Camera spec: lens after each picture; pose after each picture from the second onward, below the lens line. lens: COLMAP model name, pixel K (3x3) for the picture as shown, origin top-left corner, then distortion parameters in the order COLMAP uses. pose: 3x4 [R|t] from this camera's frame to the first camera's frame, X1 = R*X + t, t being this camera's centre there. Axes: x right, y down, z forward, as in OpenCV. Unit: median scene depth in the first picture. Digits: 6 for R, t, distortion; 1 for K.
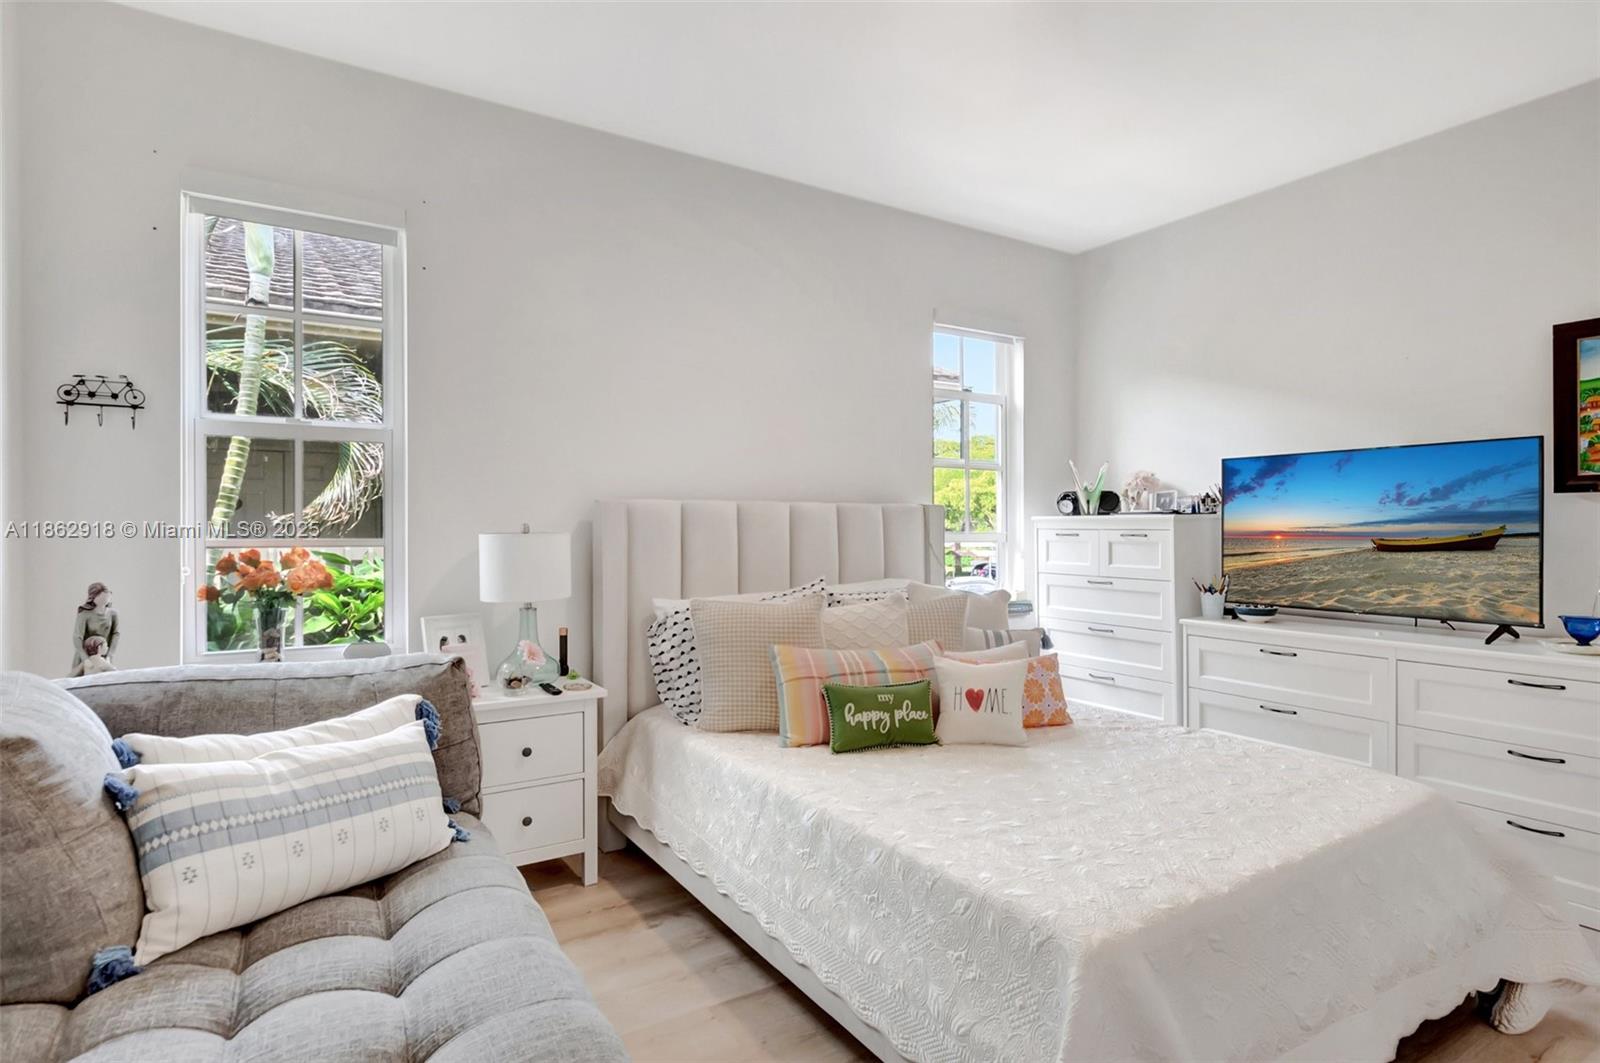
lens RADIAL K [[833.3, 0, 800.0], [0, 833.3, 531.5], [0, 0, 1]] dist [0.000604, 0.000124]
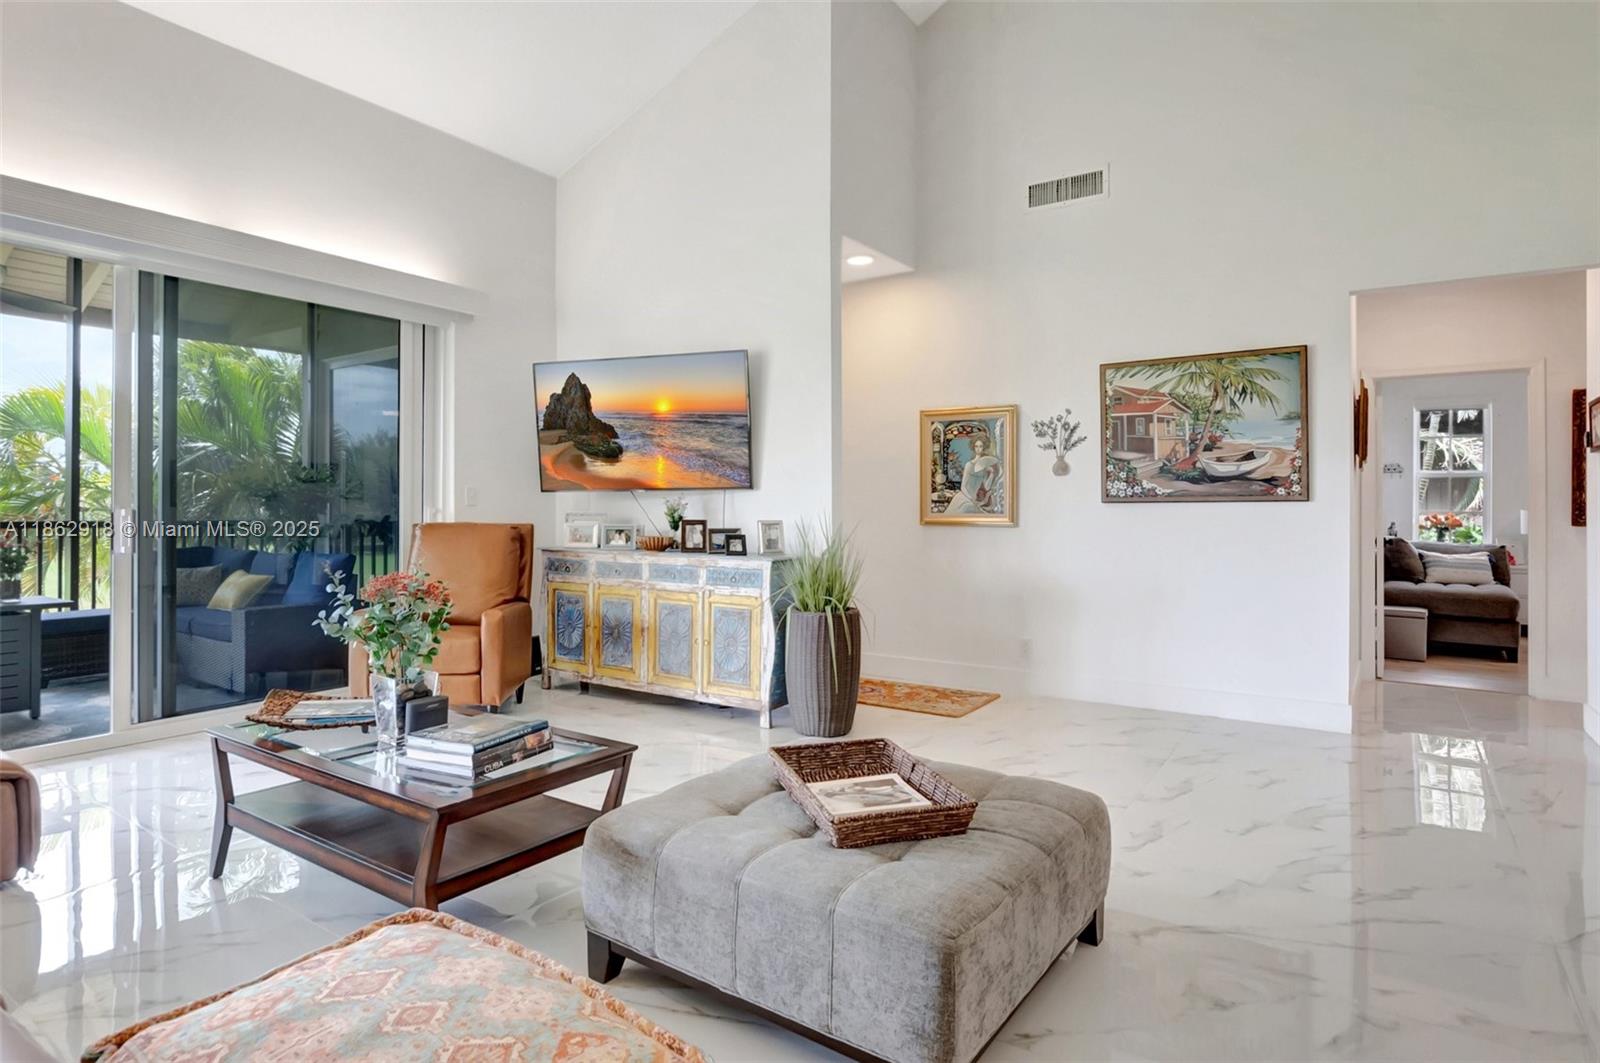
lens RADIAL K [[860.6, 0, 799.5], [0, 860.6, 508.0], [0, 0, 1]] dist [0.000809, 0.000244]
pose [[0.395284, 0.004592, -0.918548, 1.458611], [-0.006814, 0.999975, 0.002066, 0.007871], [0.918534, 0.005442, 0.395305, -2.626125]]
